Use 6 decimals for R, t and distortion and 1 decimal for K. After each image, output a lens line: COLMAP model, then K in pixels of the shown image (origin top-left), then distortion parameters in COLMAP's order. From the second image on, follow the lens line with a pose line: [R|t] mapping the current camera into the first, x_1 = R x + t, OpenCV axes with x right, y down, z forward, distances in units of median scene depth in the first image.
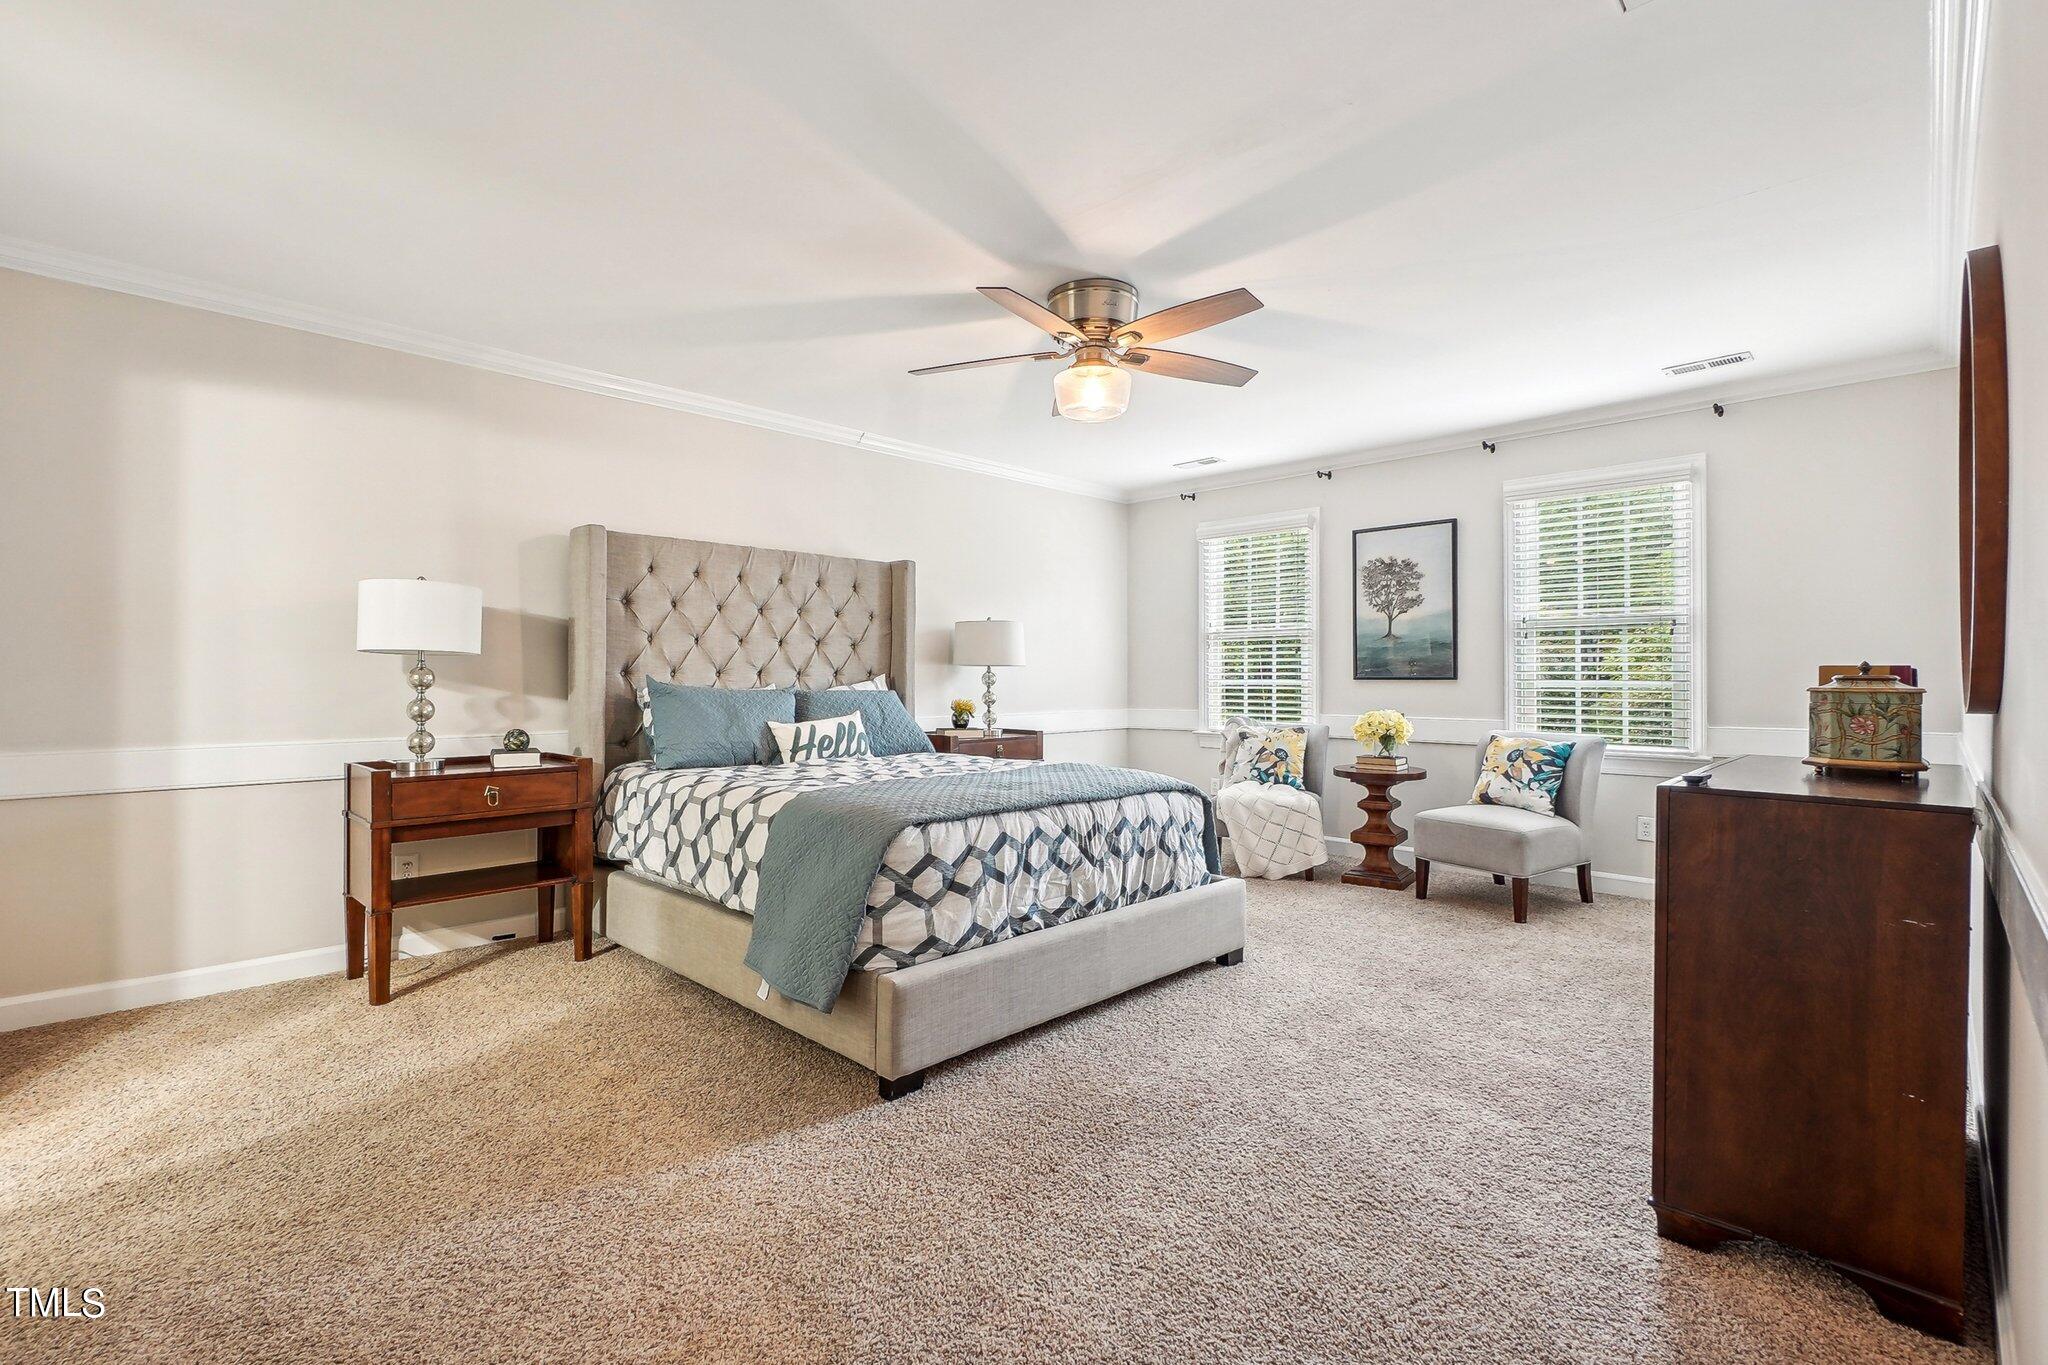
lens RADIAL K [[887.7, 0, 1024.0], [0, 887.7, 682.5], [0, 0, 1]] dist [0.002172, 0.000093]
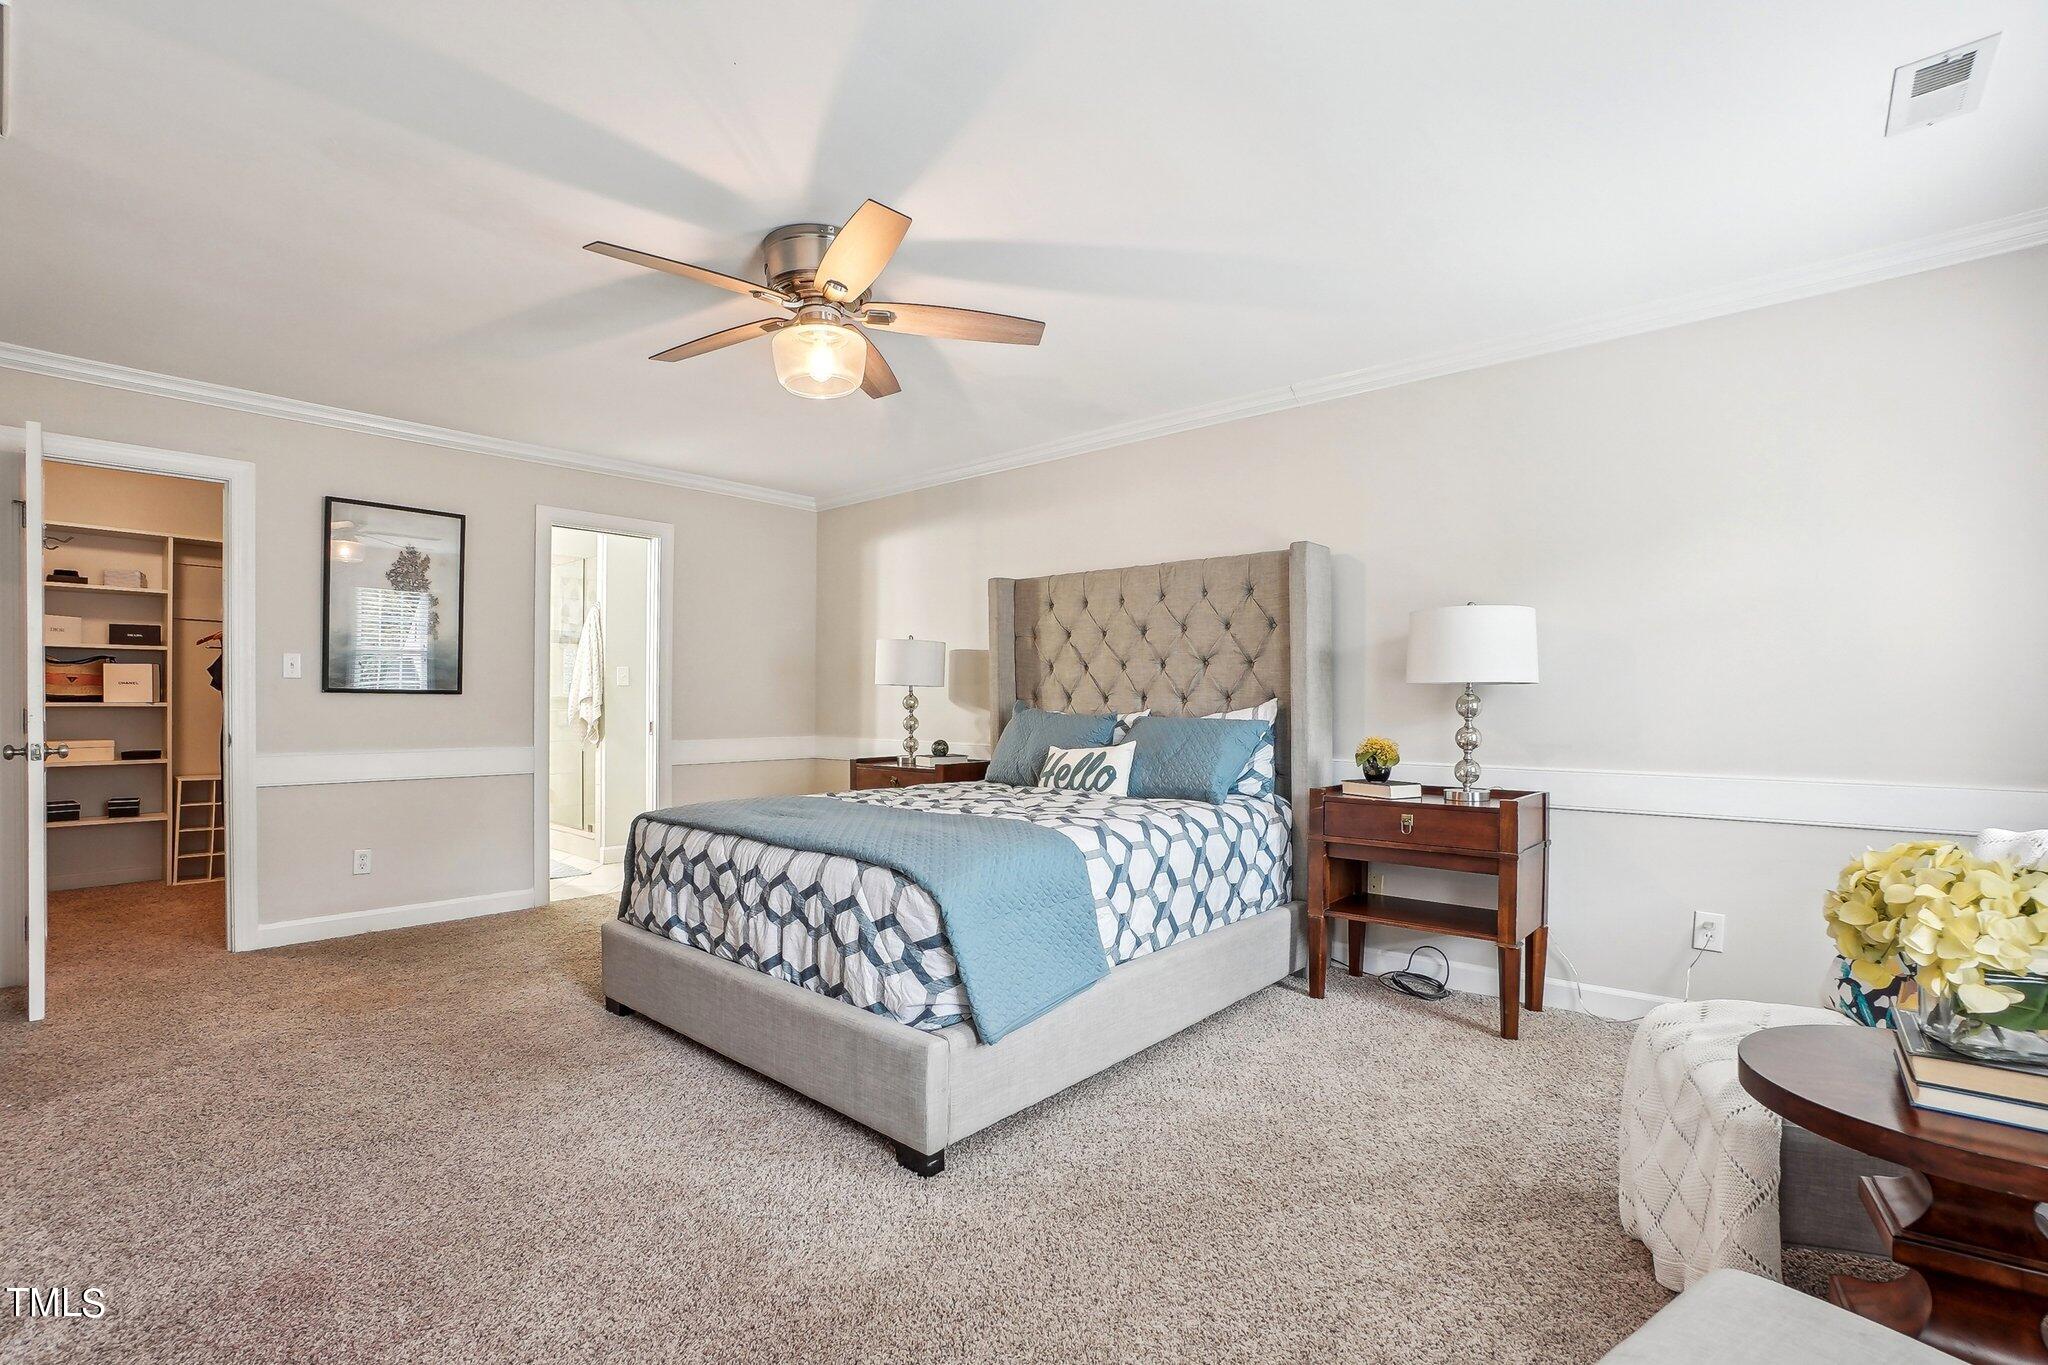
lens RADIAL K [[930.2, 0, 1016.0], [0, 930.2, 693.9], [0, 0, 1]] dist [0.002831, -0.000047]
pose [[0.066674, -0.012245, -0.997700, 0.754673], [-0.012524, 0.999836, -0.013108, -0.000544], [0.997696, 0.013370, 0.066510, 0.890341]]
